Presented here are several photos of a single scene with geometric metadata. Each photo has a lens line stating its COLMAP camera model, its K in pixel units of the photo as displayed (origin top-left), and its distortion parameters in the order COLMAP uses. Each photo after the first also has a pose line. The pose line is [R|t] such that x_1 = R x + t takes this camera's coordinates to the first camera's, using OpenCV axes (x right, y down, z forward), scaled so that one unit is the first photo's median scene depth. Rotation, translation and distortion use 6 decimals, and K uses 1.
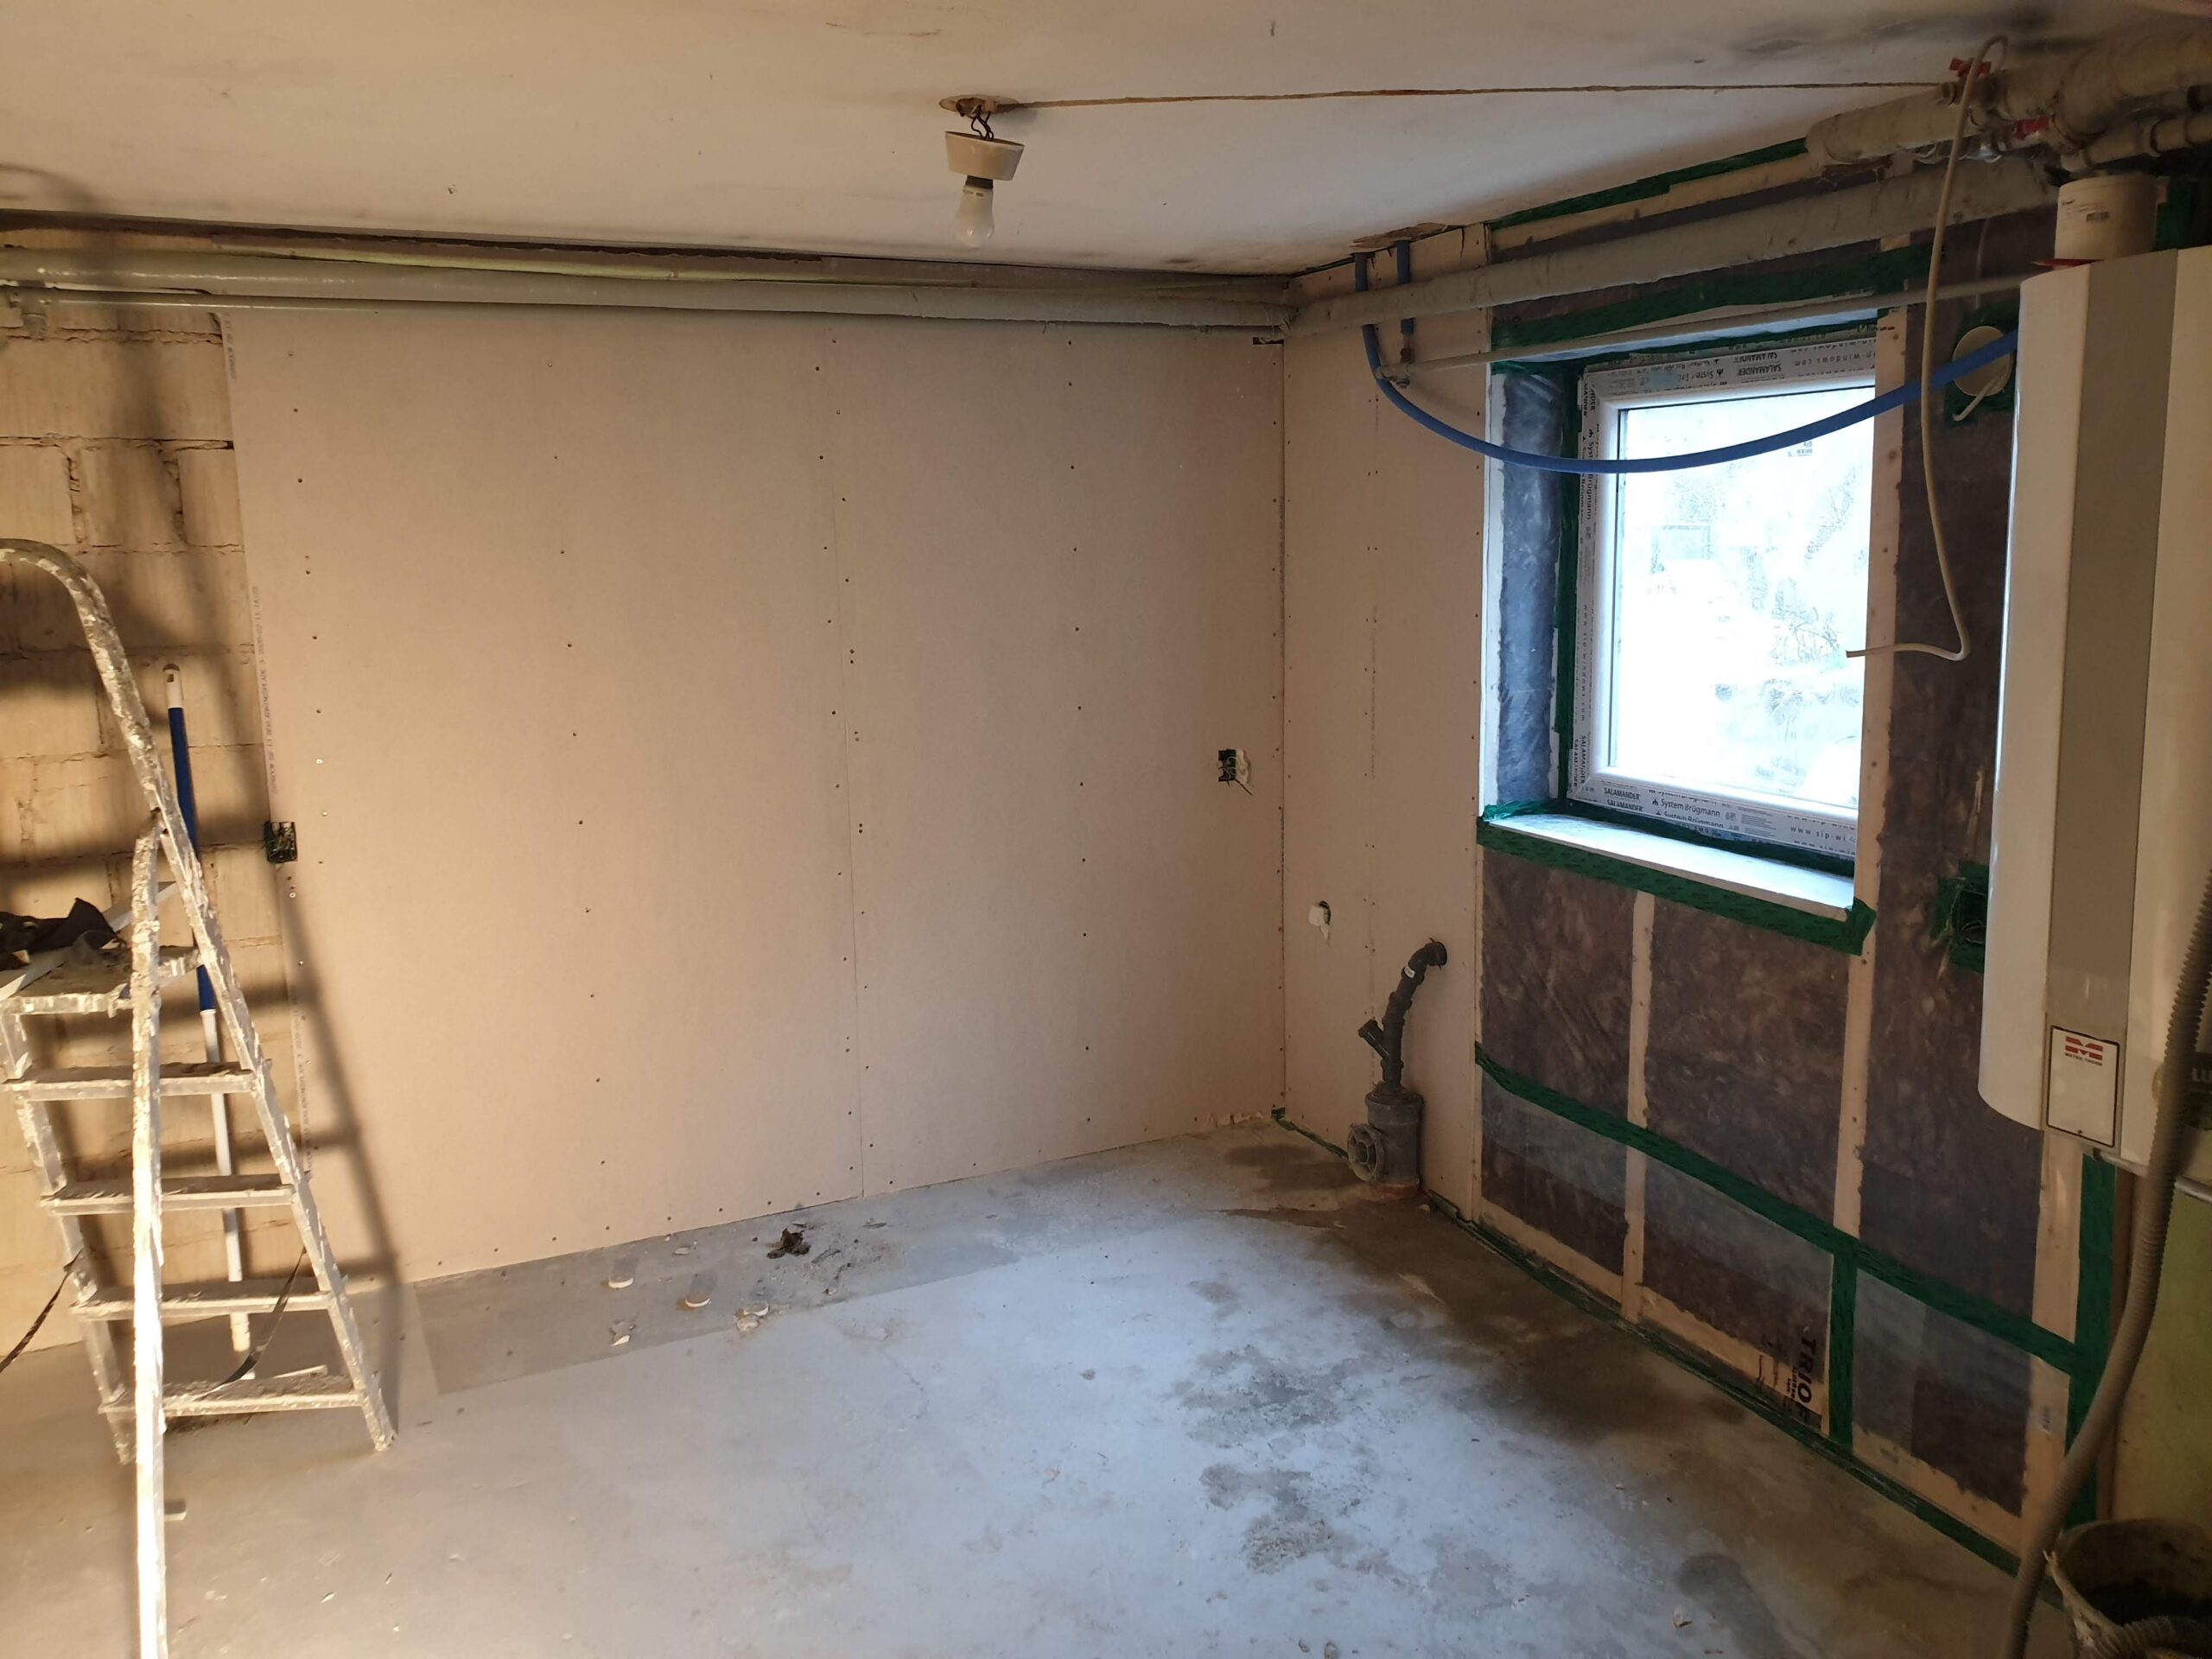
lens RADIAL K [[1712.9, 0, 1108.5], [0, 1712.9, 821.9], [0, 0, 1]] dist [0.013482, -0.007945]
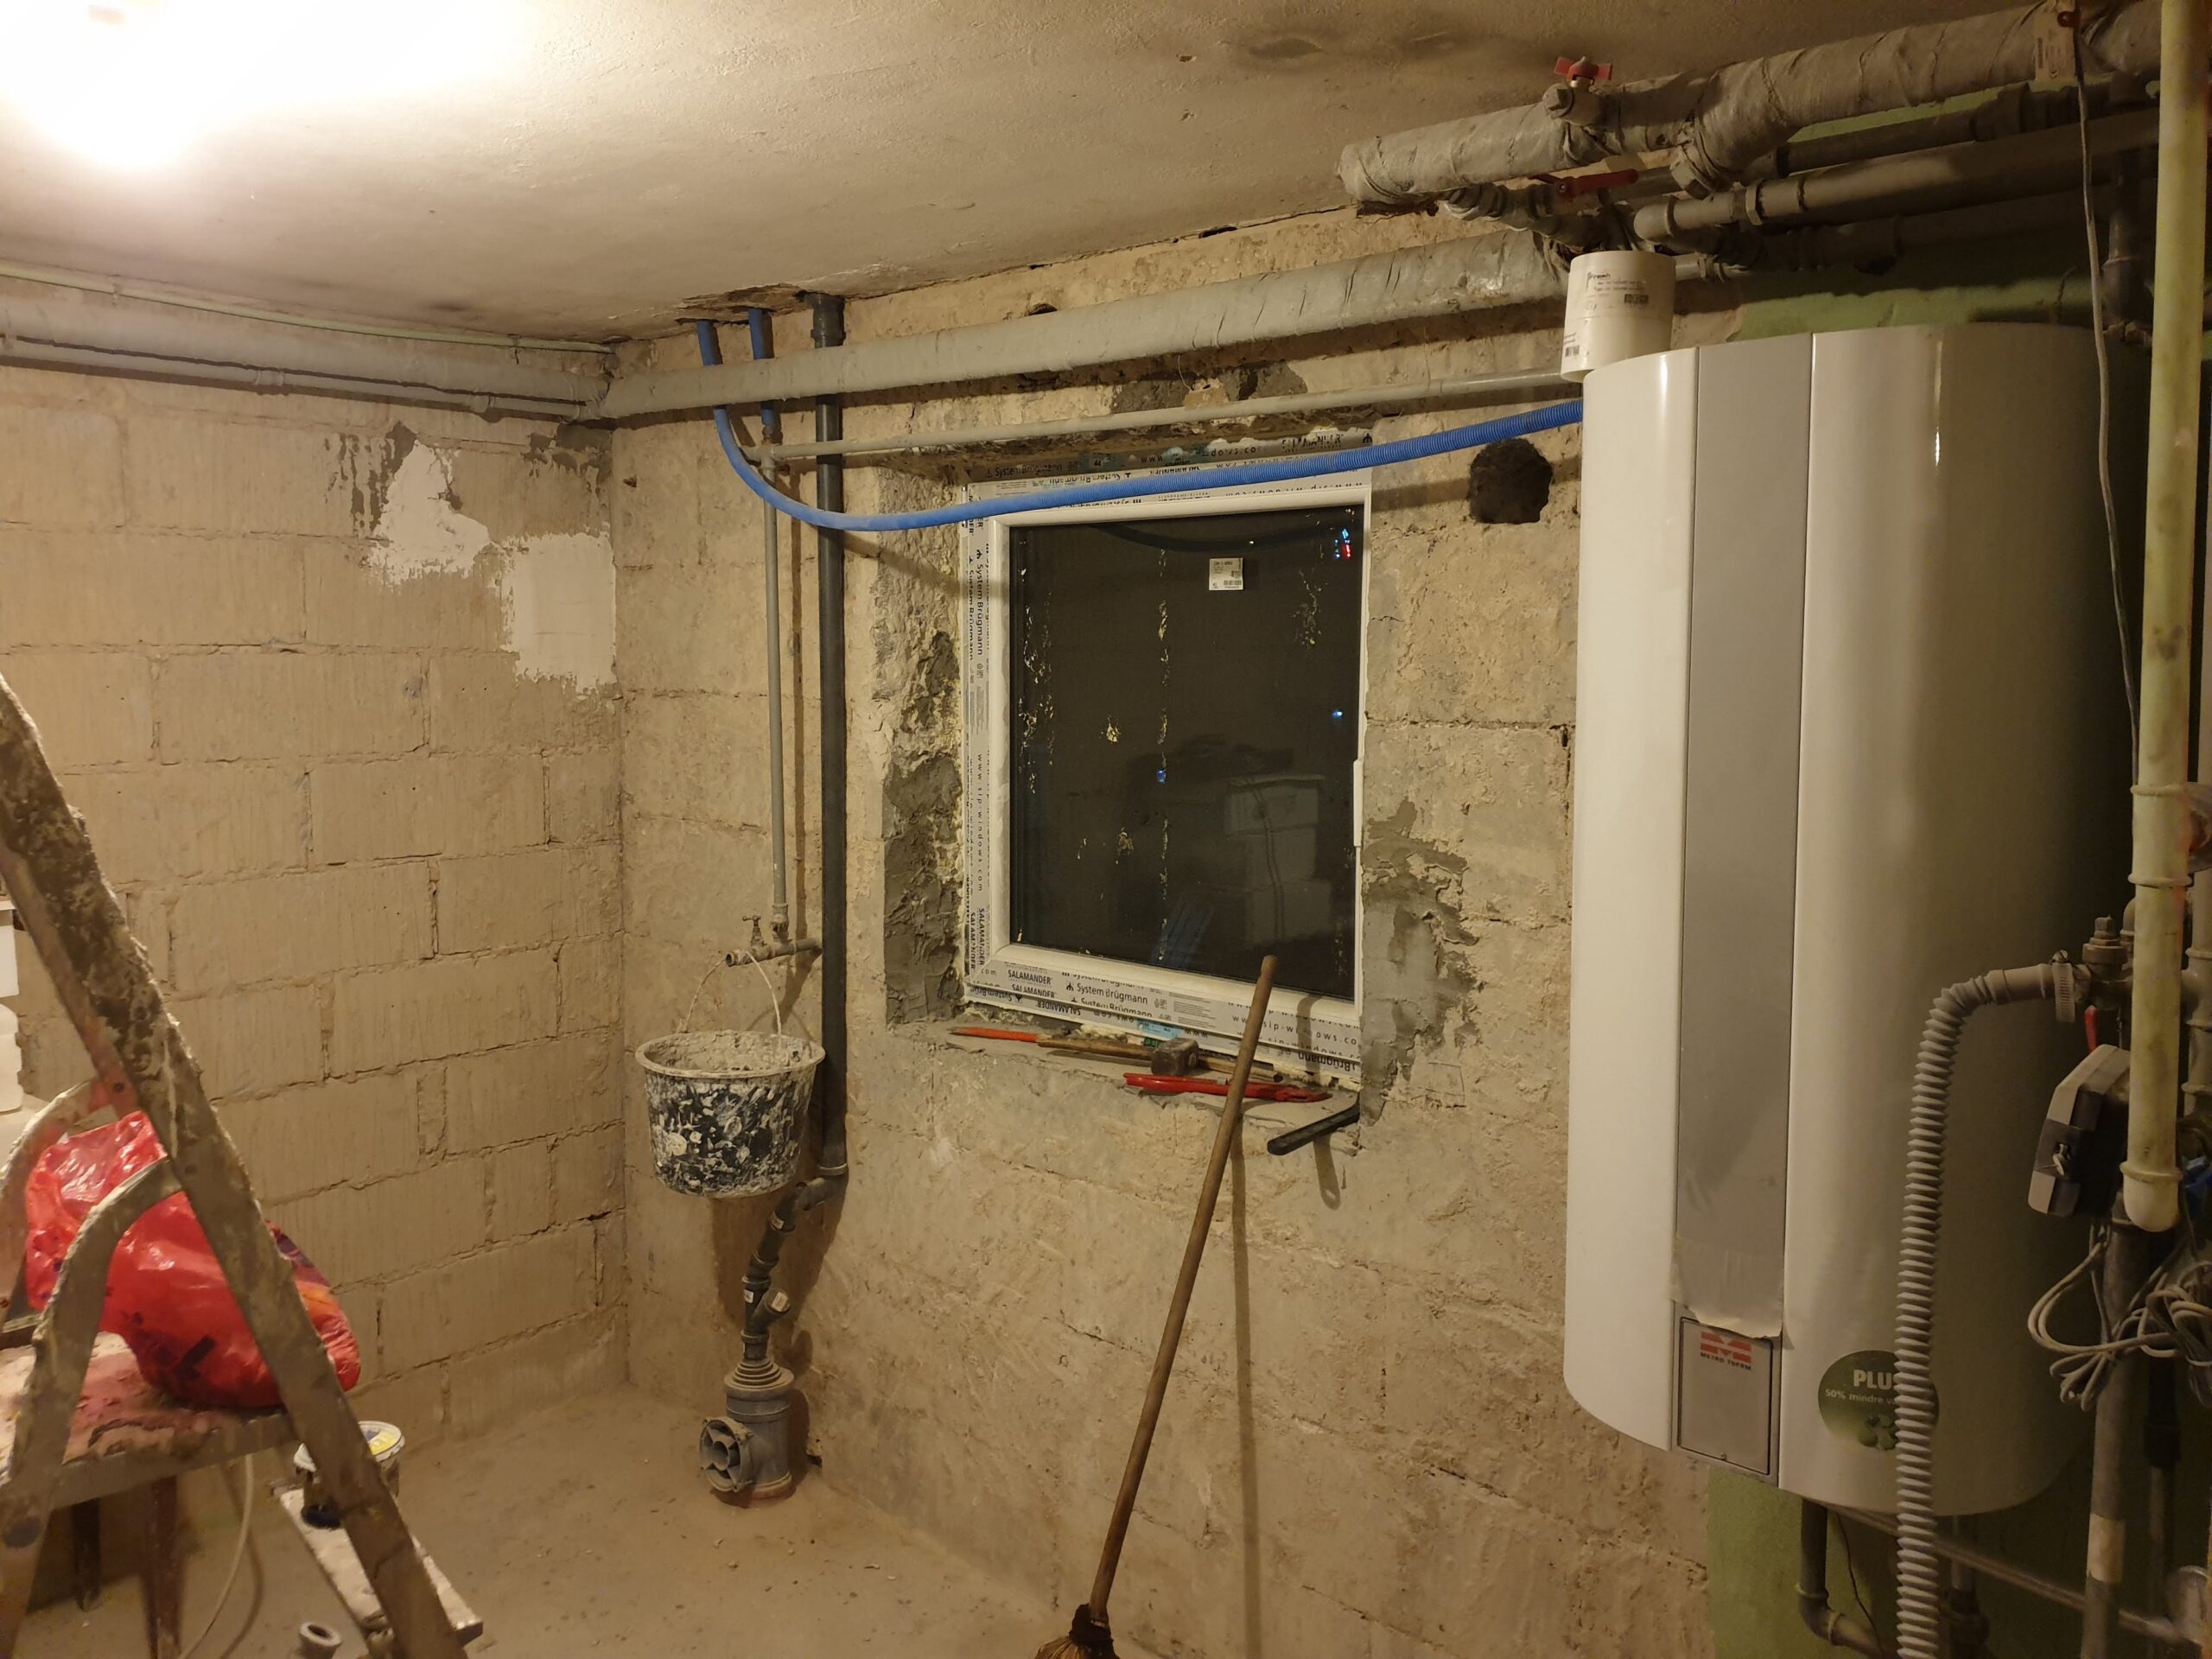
lens RADIAL K [[1712.9, 0, 1094.6], [0, 1712.9, 818.9], [0, 0, 1]] dist [0.013482, -0.007945]
pose [[0.920689, -0.009344, 0.390184, 0.004405], [0.038356, 0.997040, -0.066628, -0.038797], [-0.388407, 0.076309, 0.918323, 0.229988]]
